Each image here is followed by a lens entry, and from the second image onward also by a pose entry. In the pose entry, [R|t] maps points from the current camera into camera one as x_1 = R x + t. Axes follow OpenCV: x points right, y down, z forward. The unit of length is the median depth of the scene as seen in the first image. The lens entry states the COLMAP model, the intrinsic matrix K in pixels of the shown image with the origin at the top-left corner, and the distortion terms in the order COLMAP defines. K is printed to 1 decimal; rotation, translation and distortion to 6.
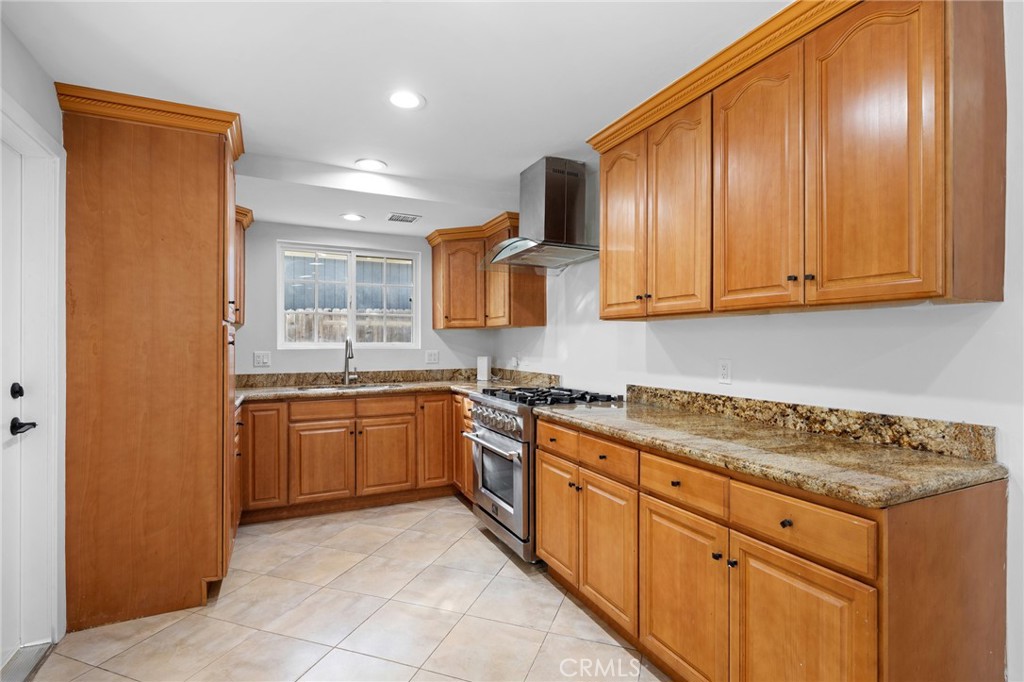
lens RADIAL K [[488.6, 0, 513.3], [0, 488.6, 340.4], [0, 0, 1]] dist [0.001049, 0.001131]
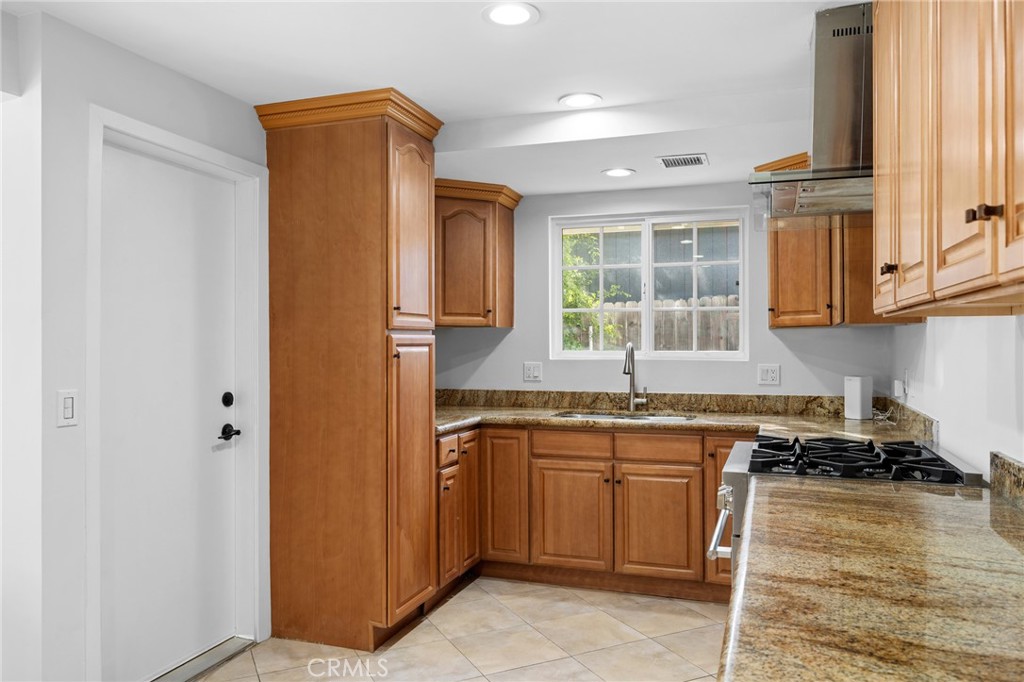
lens RADIAL K [[744.9, 0, 515.1], [0, 744.9, 340.8], [0, 0, 1]] dist [0.007971, -0.001281]
pose [[0.711447, -0.003018, -0.702734, 0.426776], [0.005790, 0.999982, 0.001567, -0.018970], [0.702716, -0.005184, 0.711451, 0.188819]]
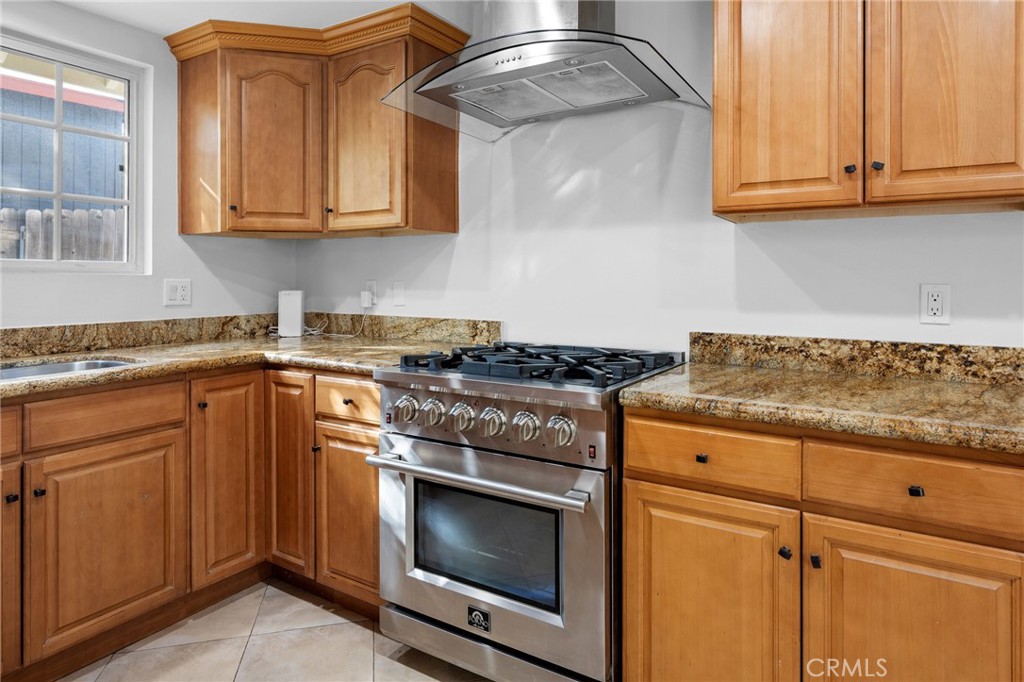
lens RADIAL K [[599.8, 0, 518.5], [0, 599.8, 274.4], [0, 0, 1]] dist [0.002777, -0.001485]
pose [[0.838110, 0.006359, 0.545463, -0.336186], [-0.005726, 0.999980, -0.002860, 0.026086], [-0.545470, -0.000726, 0.838130, 0.539577]]
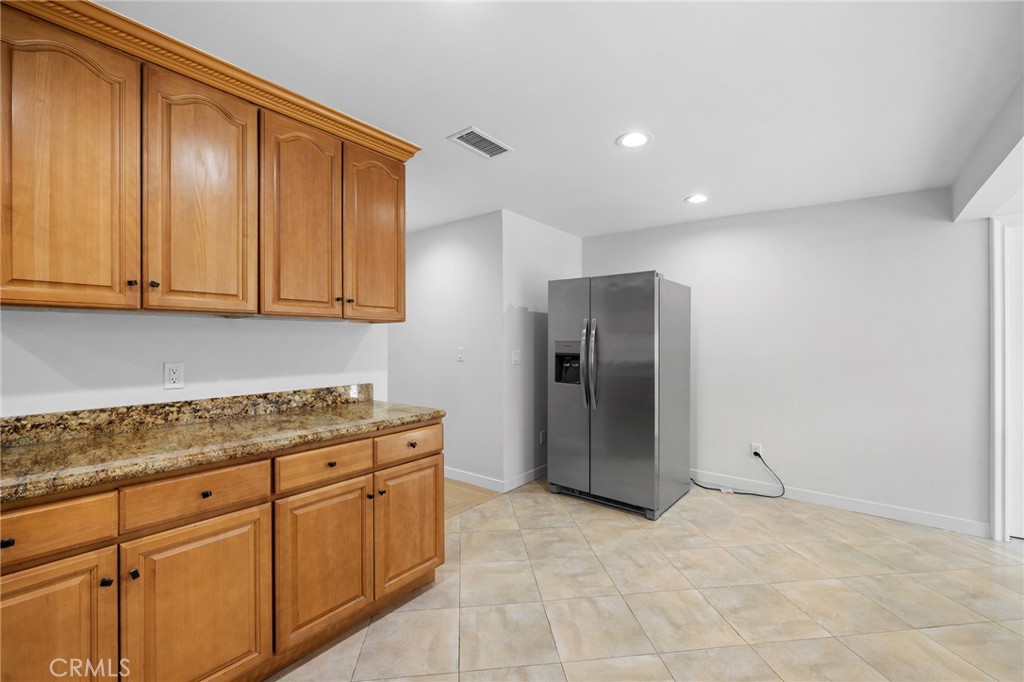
lens RADIAL K [[426.7, 0, 513.1], [0, 426.7, 341.6], [0, 0, 1]] dist [0.001228, -0.000060]
pose [[-0.440037, 0.000182, 0.897980, -0.469367], [0.000266, 1.000000, -0.000073, -0.000320], [-0.897980, 0.000206, -0.440037, 0.641194]]
